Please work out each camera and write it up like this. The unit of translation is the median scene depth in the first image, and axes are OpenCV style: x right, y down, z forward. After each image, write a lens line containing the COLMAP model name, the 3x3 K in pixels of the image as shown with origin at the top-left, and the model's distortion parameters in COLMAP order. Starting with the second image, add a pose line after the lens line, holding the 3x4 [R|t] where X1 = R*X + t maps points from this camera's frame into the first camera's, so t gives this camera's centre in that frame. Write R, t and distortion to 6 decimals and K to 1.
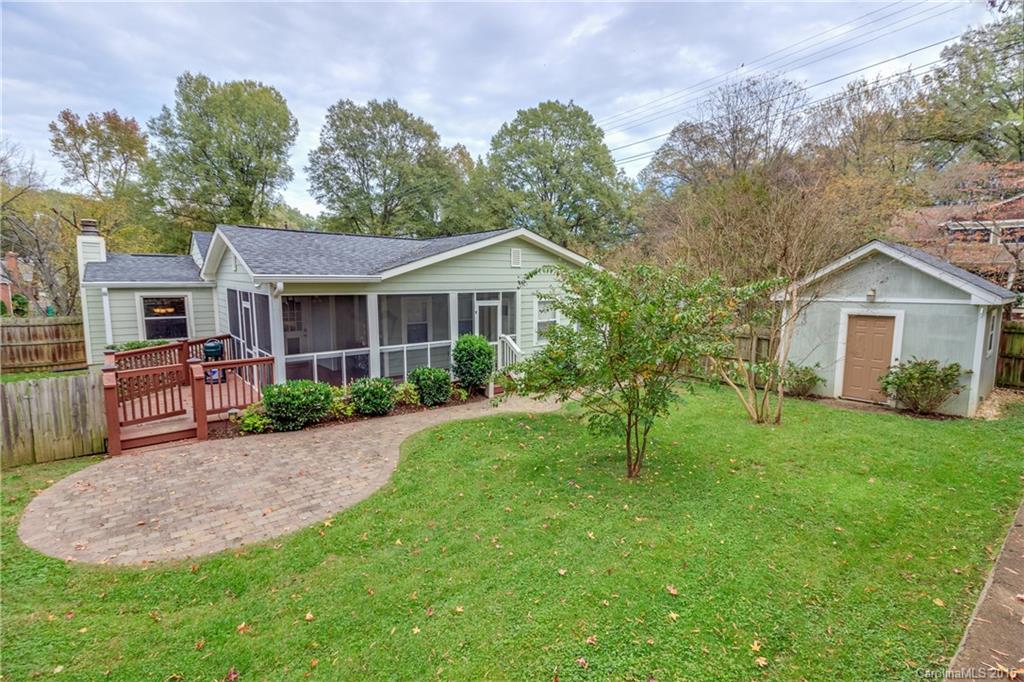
lens RADIAL K [[458.6, 0, 512.0], [0, 458.6, 341.0], [0, 0, 1]] dist [0.042868, -0.019326]
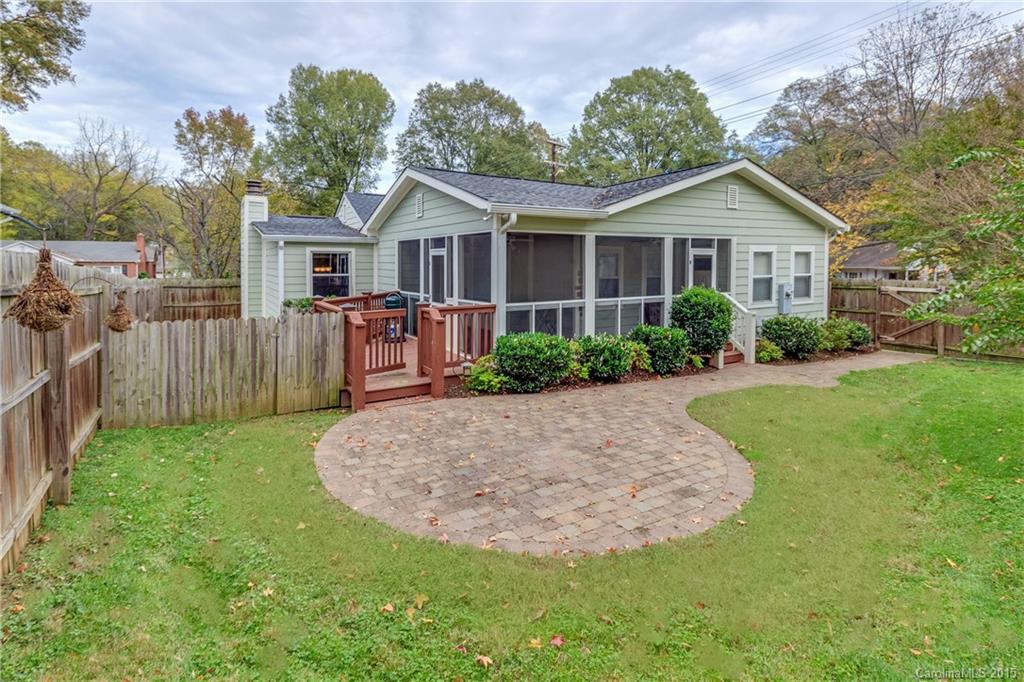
lens RADIAL K [[494.6, 0, 509.4], [0, 494.6, 274.8], [0, 0, 1]] dist [0.037606, -0.000043]
pose [[0.986310, -0.003511, -0.164865, -0.234830], [-0.013356, 0.994788, -0.101088, 0.049374], [0.164360, 0.101906, 0.981122, 0.082375]]
